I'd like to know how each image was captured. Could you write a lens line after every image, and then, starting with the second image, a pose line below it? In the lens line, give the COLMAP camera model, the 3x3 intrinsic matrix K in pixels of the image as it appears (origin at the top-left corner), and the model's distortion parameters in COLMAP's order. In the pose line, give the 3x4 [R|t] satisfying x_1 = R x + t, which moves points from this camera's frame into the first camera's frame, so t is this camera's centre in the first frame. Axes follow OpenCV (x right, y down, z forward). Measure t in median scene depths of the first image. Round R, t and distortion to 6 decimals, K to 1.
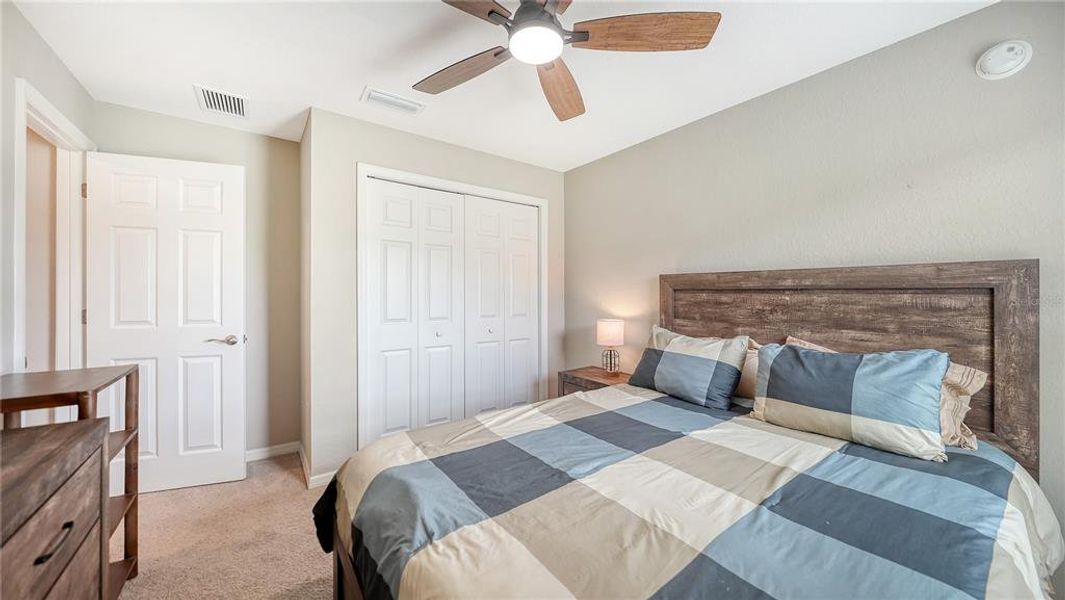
lens RADIAL K [[374.4, 0, 527.3], [0, 374.4, 293.3], [0, 0, 1]] dist [0.000742, 0.000046]
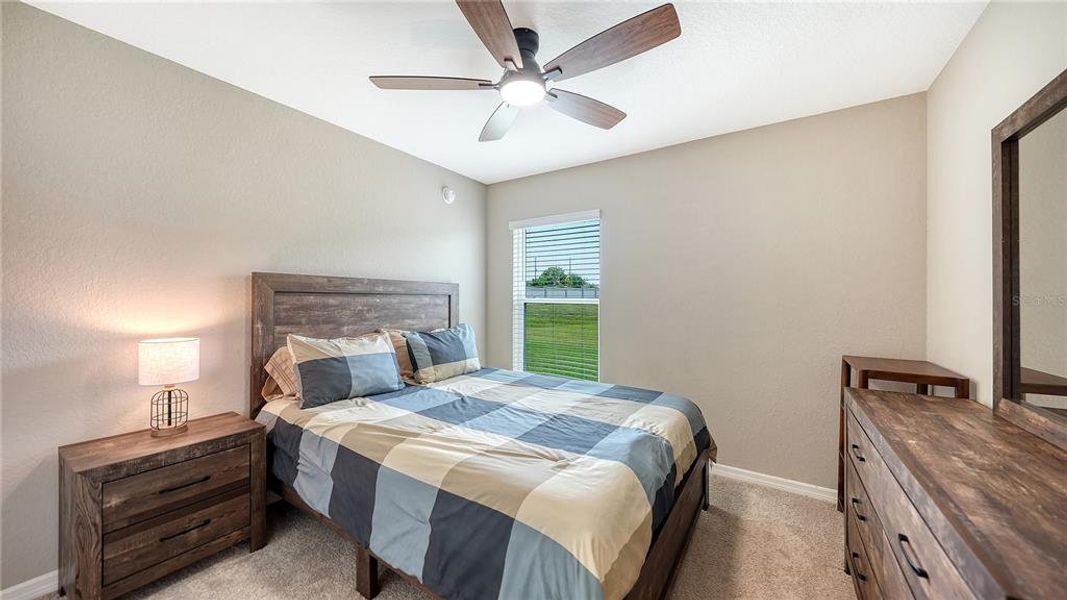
lens RADIAL K [[389.3, 0, 526.8], [0, 389.3, 291.4], [0, 0, 1]] dist [-0.002083, -0.000119]
pose [[-0.356641, 0.008710, 0.934201, -0.745453], [-0.011987, 0.999832, -0.013898, -0.005597], [-0.934164, -0.016155, -0.356477, 0.926080]]
